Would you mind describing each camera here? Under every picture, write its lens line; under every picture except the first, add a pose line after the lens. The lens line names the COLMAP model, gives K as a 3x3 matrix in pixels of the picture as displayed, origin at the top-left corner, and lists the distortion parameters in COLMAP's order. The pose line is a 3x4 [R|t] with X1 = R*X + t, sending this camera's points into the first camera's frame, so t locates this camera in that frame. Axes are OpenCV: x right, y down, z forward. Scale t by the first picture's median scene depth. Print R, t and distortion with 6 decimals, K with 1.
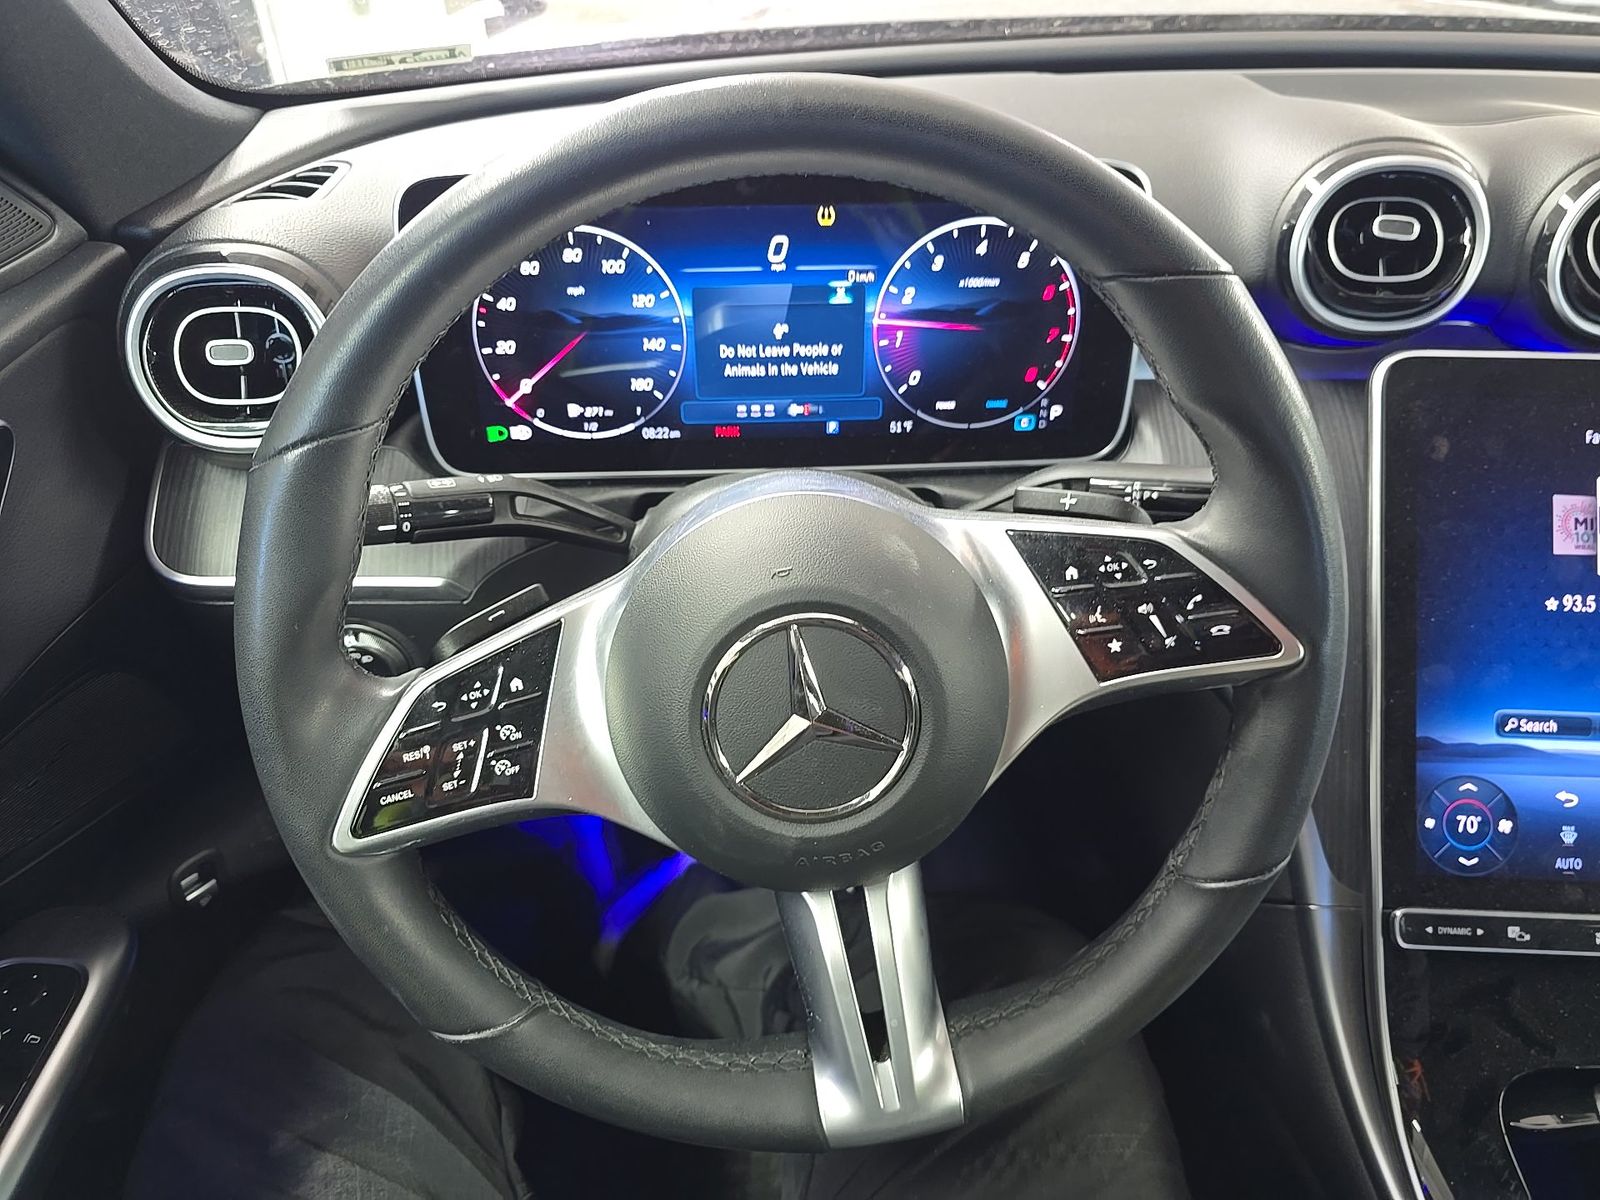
lens RADIAL K [[1062.4, 0, 814.5], [0, 1062.4, 595.3], [0, 0, 1]] dist [0.015751, -0.011276]
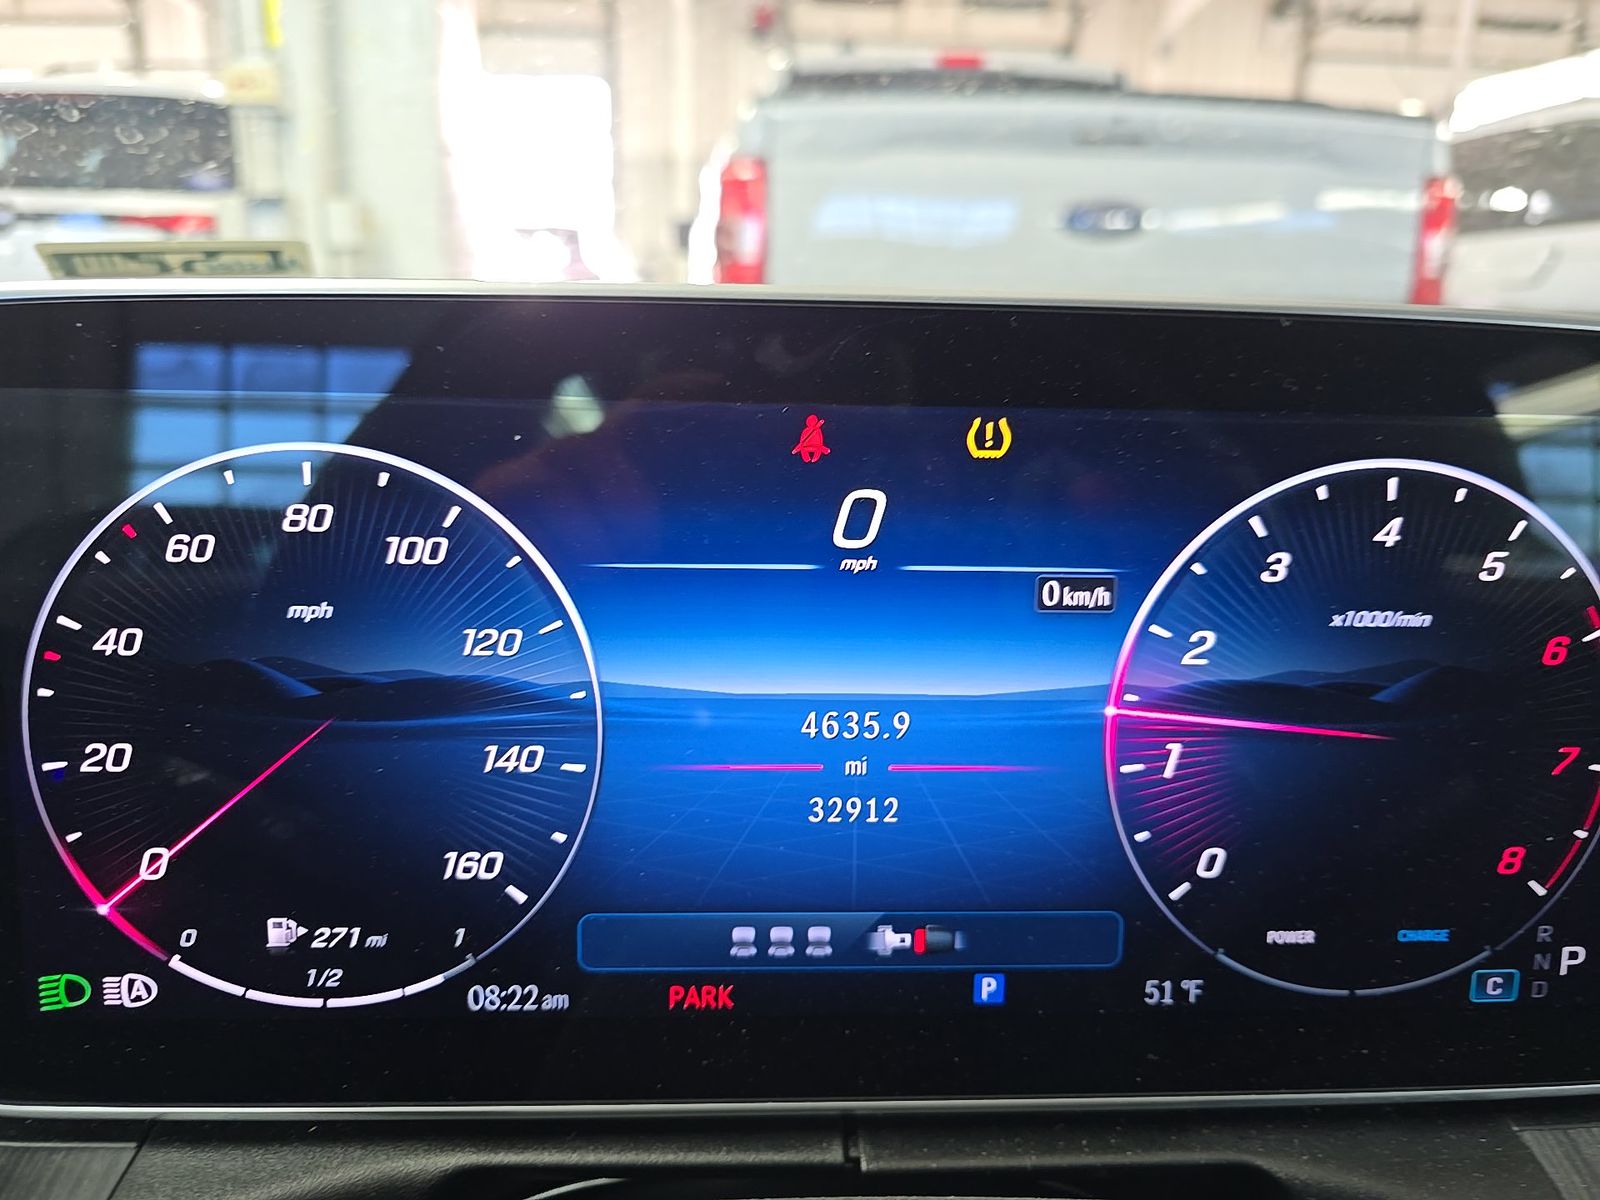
lens RADIAL K [[1062.4, 0, 800.0], [0, 1062.4, 601.0], [0, 0, 1]] dist [0.015751, -0.011276]
pose [[0.999658, 0.021655, -0.014670, -0.047217], [-0.025505, 0.931351, -0.363230, -0.153148], [0.005798, 0.363479, 0.931584, 0.628737]]
